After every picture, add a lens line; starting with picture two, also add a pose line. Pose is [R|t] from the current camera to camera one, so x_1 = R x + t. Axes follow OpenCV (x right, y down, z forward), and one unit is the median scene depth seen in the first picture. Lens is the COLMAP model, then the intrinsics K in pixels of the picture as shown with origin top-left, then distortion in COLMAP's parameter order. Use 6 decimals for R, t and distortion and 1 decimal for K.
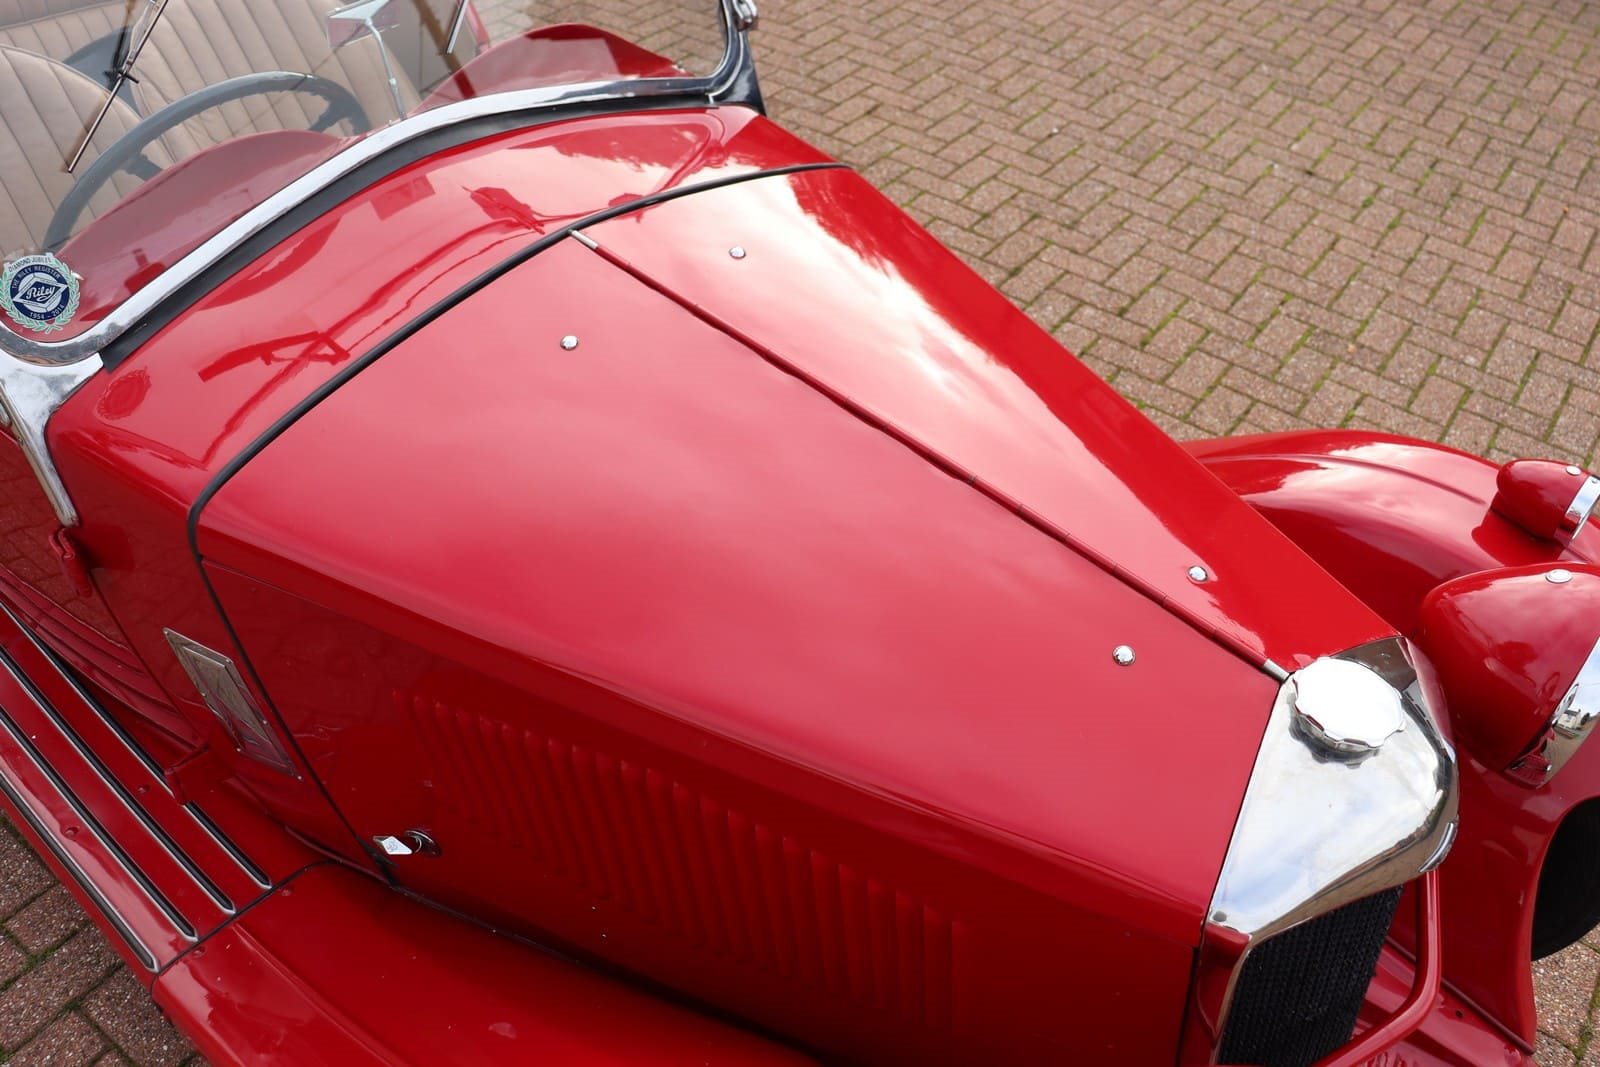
lens RADIAL K [[1311.2, 0, 808.2], [0, 1311.2, 538.6], [0, 0, 1]] dist [-0.175525, 0.155171]
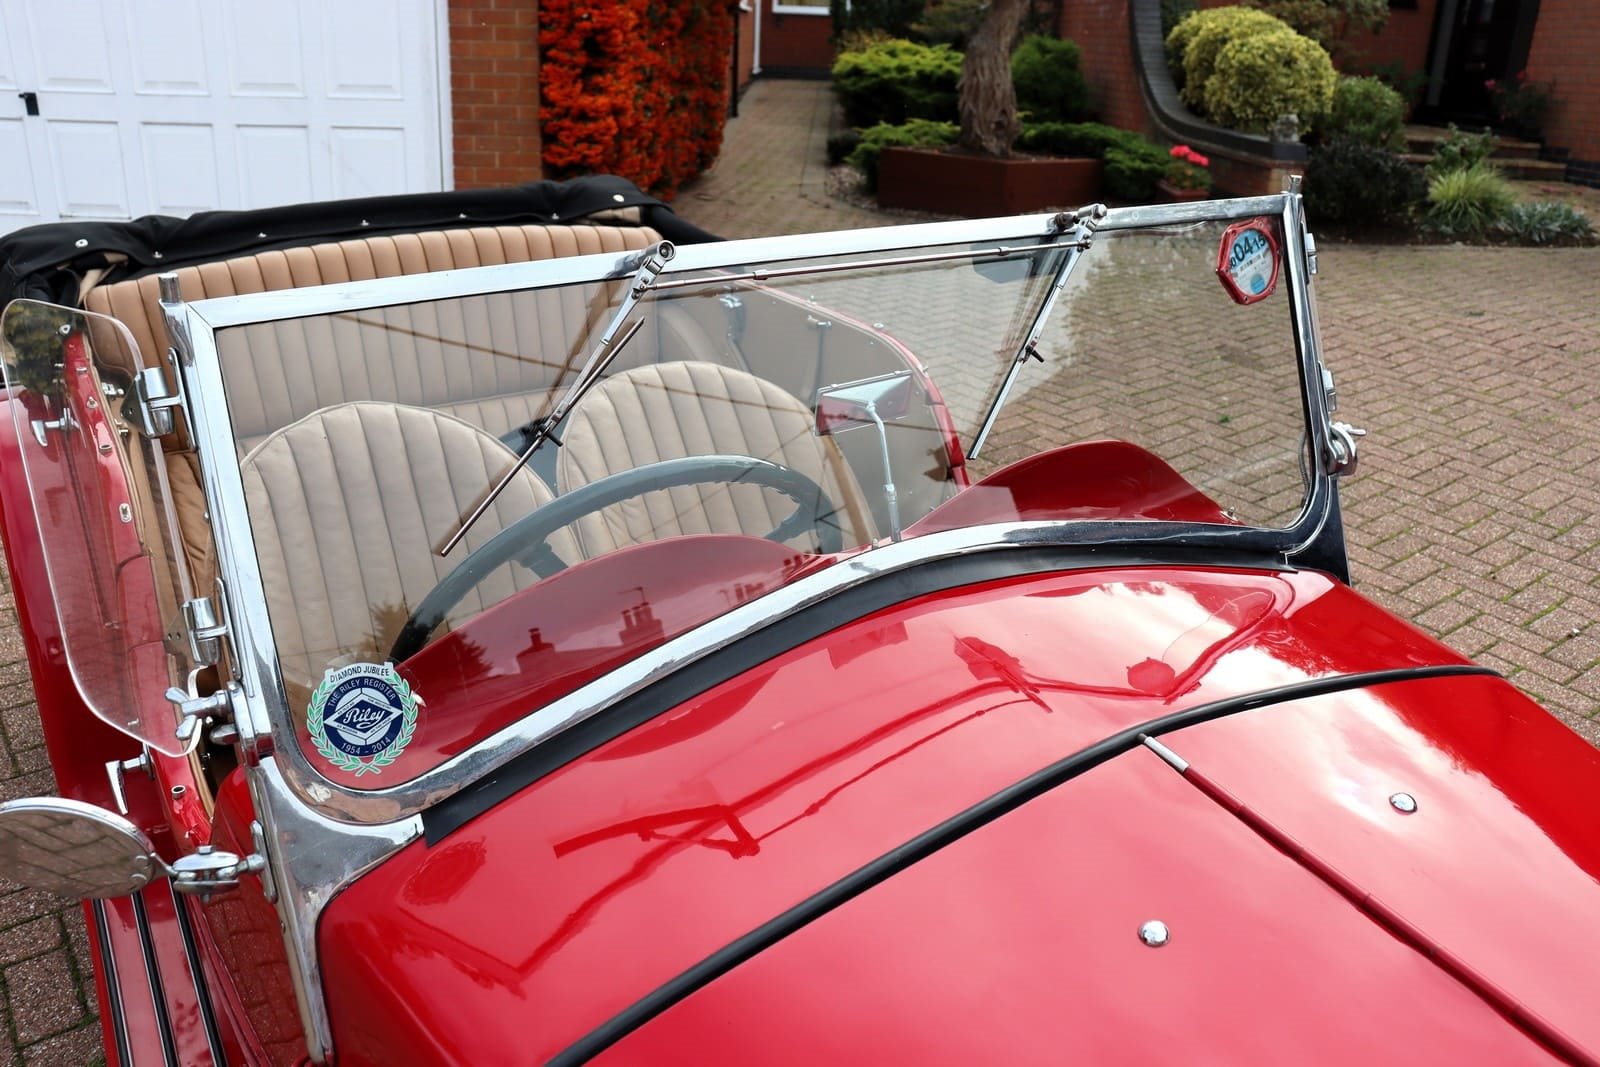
lens RADIAL K [[1311.2, 0, 808.2], [0, 1311.2, 538.6], [0, 0, 1]] dist [-0.175525, 0.155171]
pose [[0.956298, 0.091302, -0.277774, -0.064721], [-0.177813, 0.935738, -0.304592, -0.038926], [0.232114, 0.340673, 0.911079, 0.127289]]
